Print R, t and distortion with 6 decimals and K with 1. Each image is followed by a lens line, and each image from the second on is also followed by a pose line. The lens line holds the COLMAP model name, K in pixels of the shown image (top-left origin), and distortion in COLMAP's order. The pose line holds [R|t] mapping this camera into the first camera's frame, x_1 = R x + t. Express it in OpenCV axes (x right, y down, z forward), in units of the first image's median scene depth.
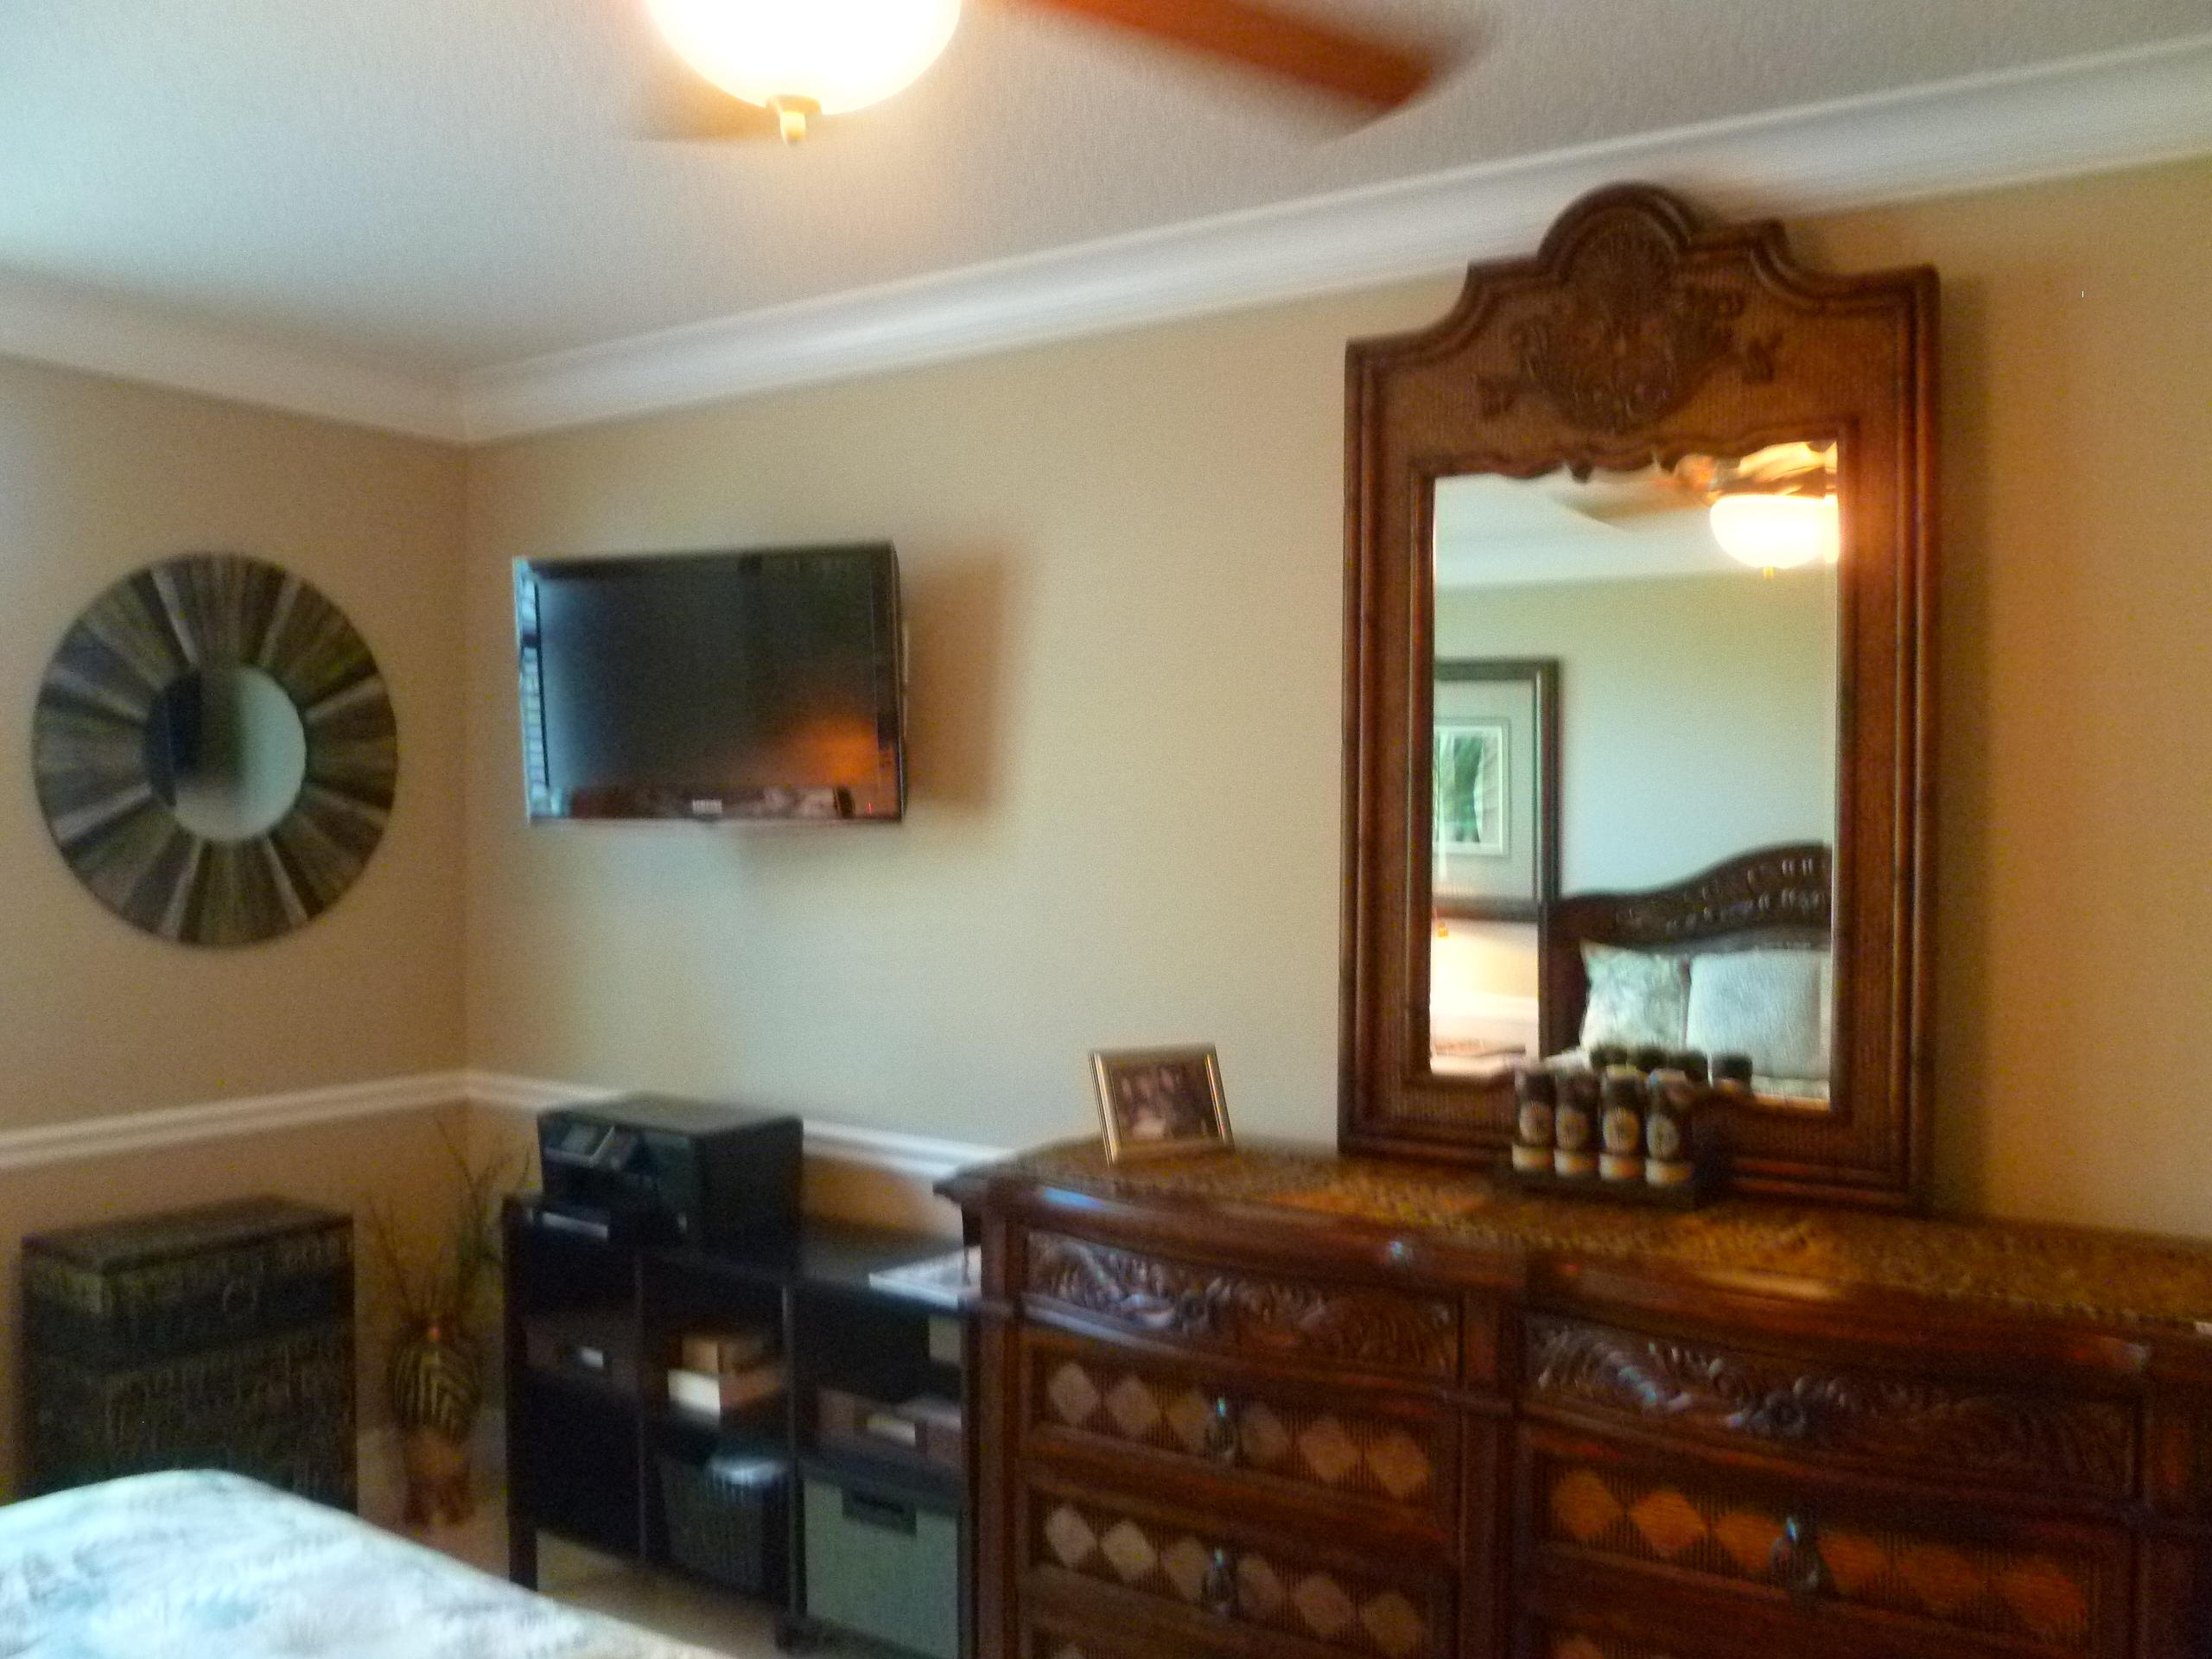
lens RADIAL K [[1850.1, 0, 1118.4], [0, 1850.1, 817.3], [0, 0, 1]] dist [-0.095011, 0.049448]
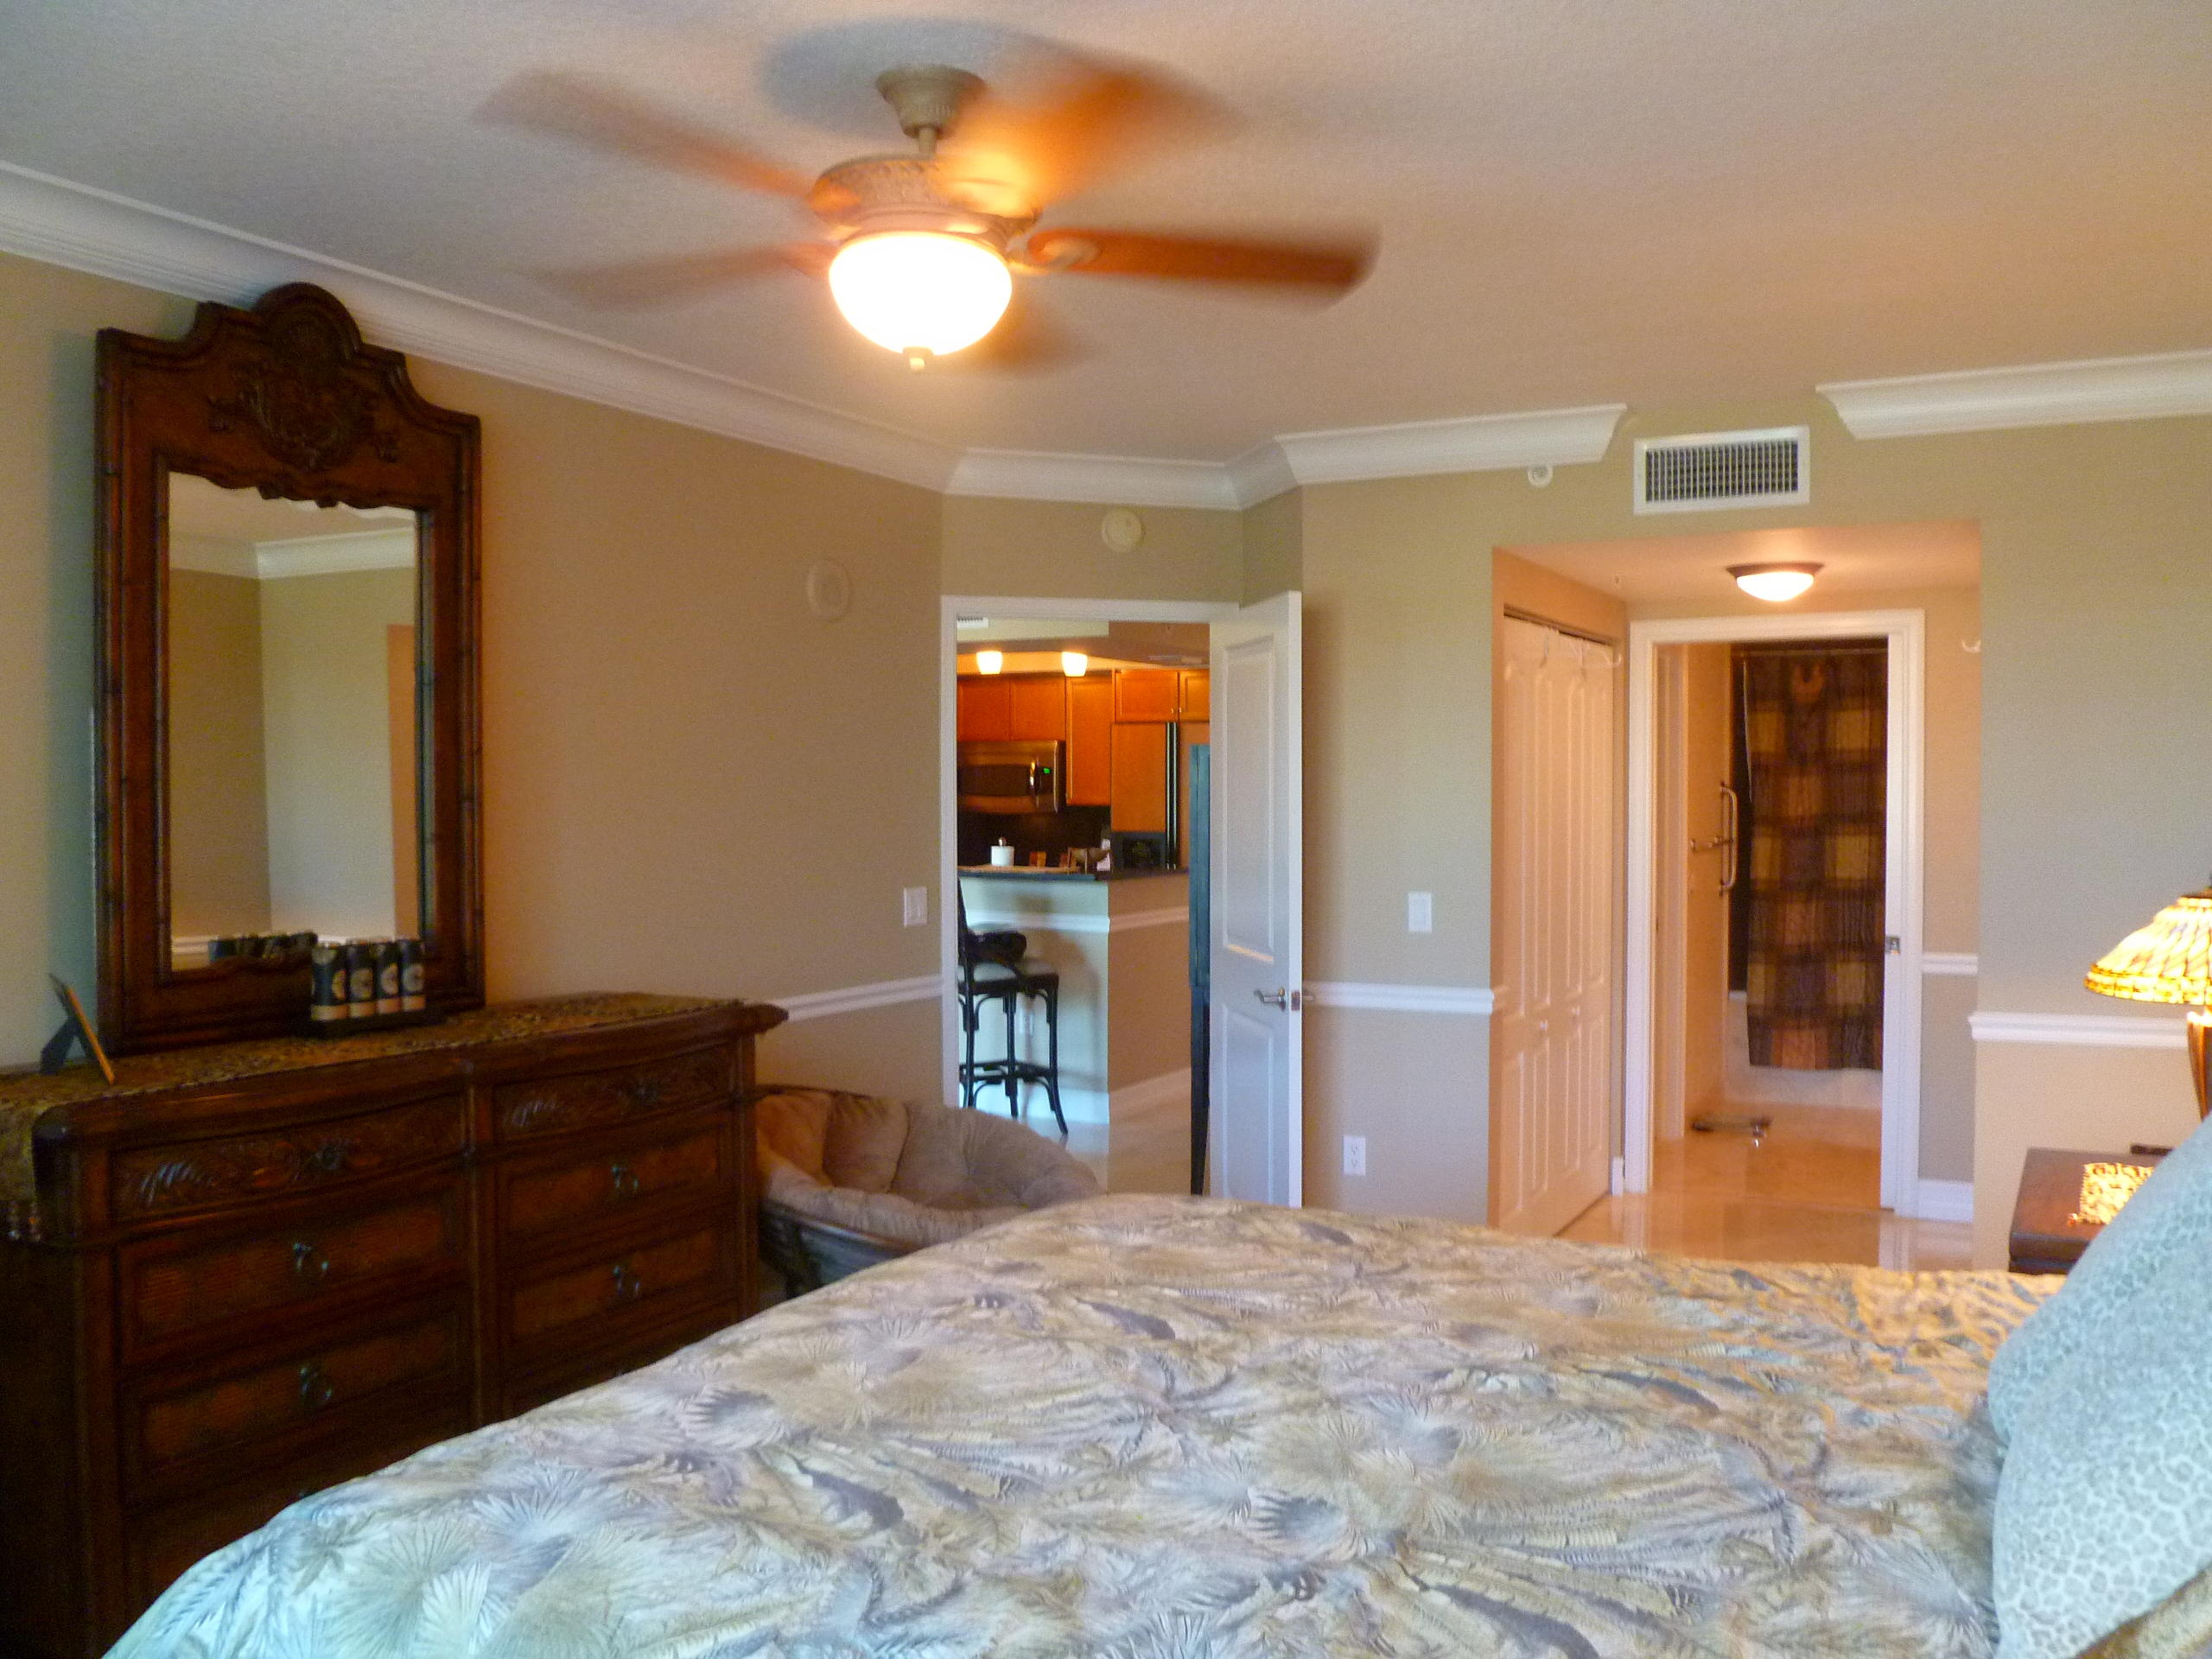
lens RADIAL K [[1850.1, 0, 1118.4], [0, 1850.1, 817.3], [0, 0, 1]] dist [-0.095011, 0.049448]
pose [[-0.123076, -0.024382, 0.992098, -1.167145], [-0.000526, 0.999700, 0.024504, 0.010609], [-0.992397, 0.002494, -0.123052, 0.600118]]
